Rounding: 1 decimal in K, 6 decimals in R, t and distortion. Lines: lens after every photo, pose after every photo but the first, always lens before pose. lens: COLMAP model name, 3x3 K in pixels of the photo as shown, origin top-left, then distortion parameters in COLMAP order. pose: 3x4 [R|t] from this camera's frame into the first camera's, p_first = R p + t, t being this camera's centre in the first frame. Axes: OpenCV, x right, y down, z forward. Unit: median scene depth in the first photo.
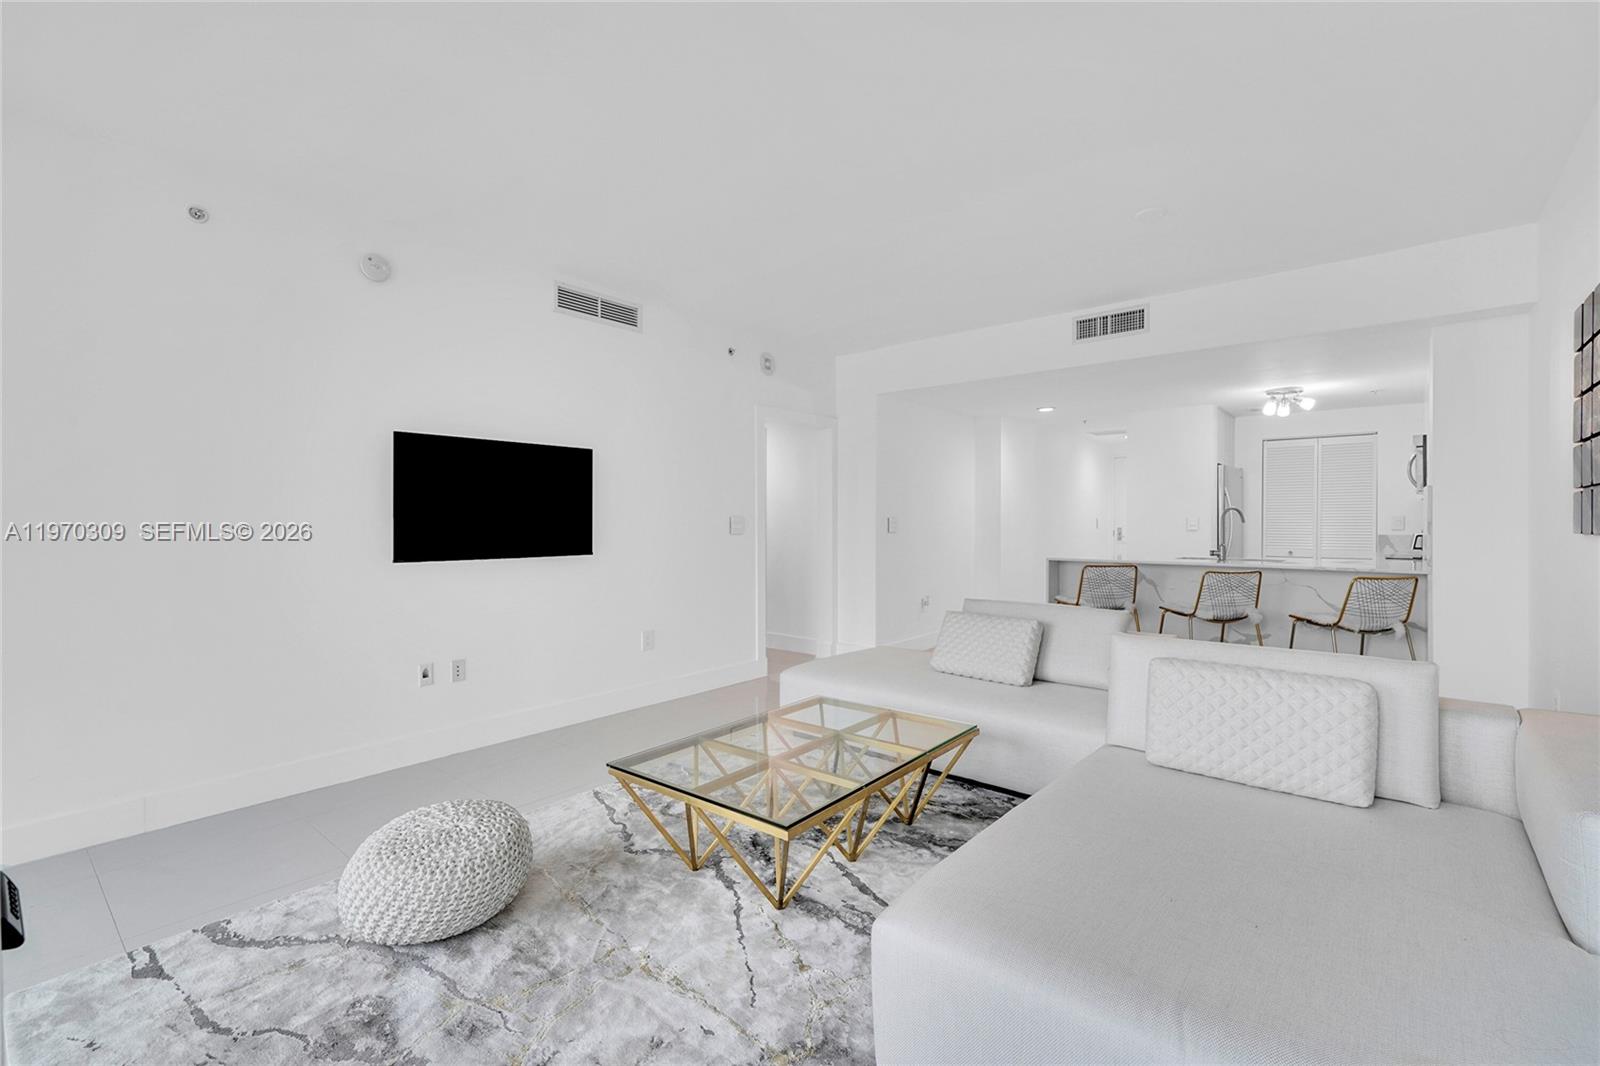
lens RADIAL K [[701.5, 0, 802.3], [0, 701.5, 533.2], [0, 0, 1]] dist [-0.002606, -0.000103]
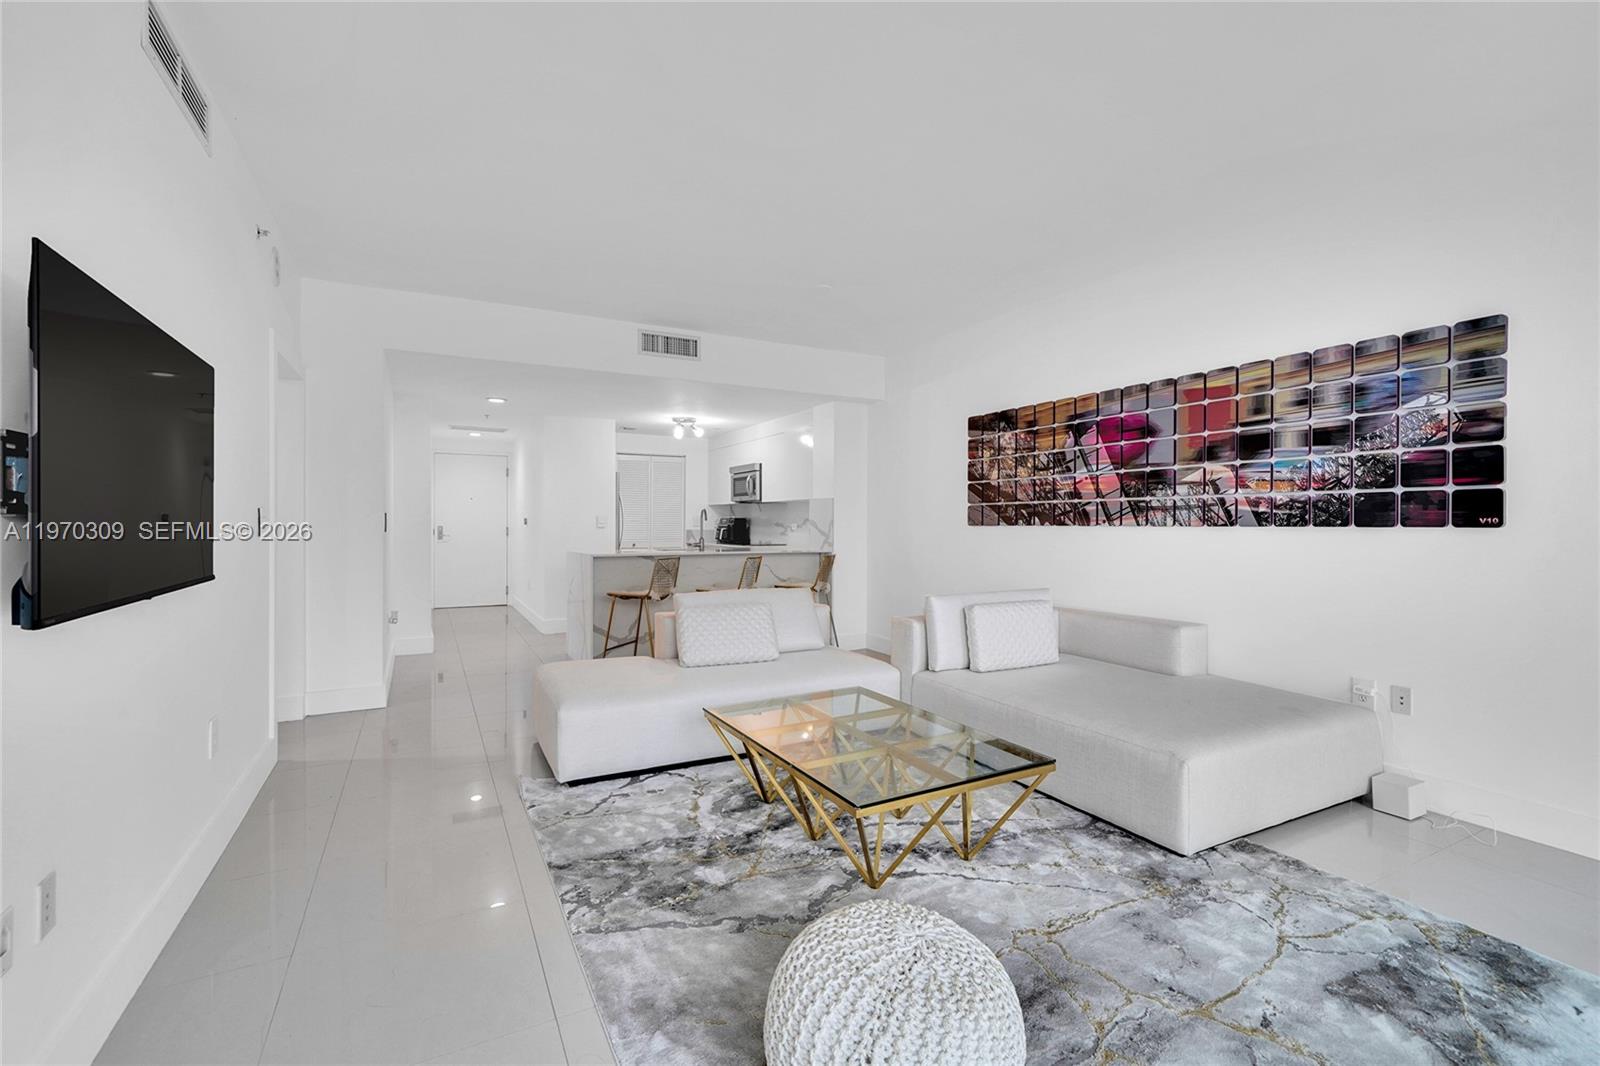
lens RADIAL K [[701.5, 0, 800.5], [0, 701.5, 527.6], [0, 0, 1]] dist [-0.002606, -0.000103]
pose [[0.375614, -0.003349, 0.926770, -0.517213], [0.010581, 0.999944, -0.000675, 0.001086], [-0.926716, 0.010060, 0.375628, 0.363560]]
